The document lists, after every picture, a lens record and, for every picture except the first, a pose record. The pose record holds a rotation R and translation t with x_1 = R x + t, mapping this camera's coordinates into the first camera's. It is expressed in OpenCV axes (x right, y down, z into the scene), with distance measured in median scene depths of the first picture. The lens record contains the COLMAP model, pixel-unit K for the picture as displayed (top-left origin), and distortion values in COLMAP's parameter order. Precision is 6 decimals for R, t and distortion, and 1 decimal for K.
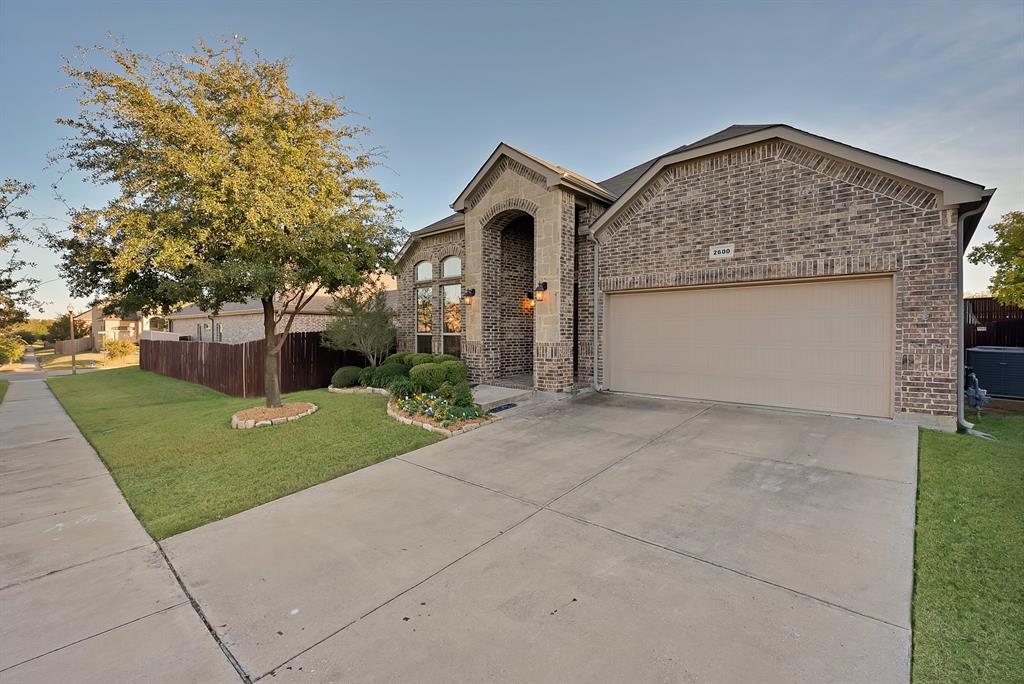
lens RADIAL K [[459.1, 0, 509.5], [0, 459.1, 334.6], [0, 0, 1]] dist [-0.005203, -0.000504]
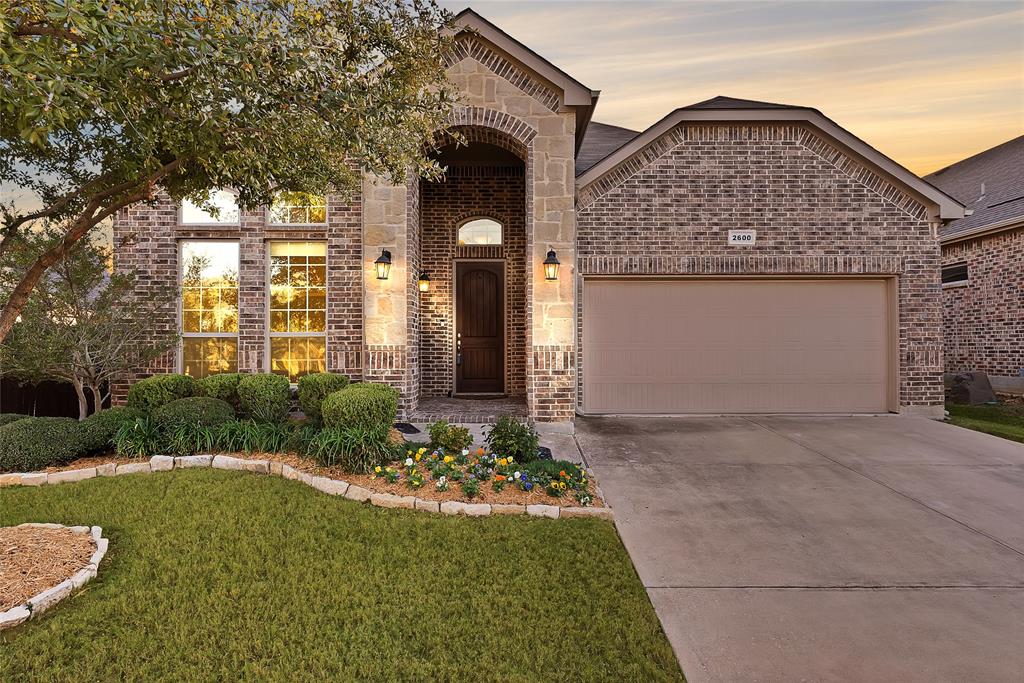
lens RADIAL K [[566.4, 0, 514.2], [0, 566.4, 334.8], [0, 0, 1]] dist [0.014595, 0.000221]
pose [[0.722280, 0.012049, 0.691496, -0.621673], [0.005613, 0.999713, -0.023282, 0.025258], [-0.691578, 0.020698, 0.722005, 0.570267]]
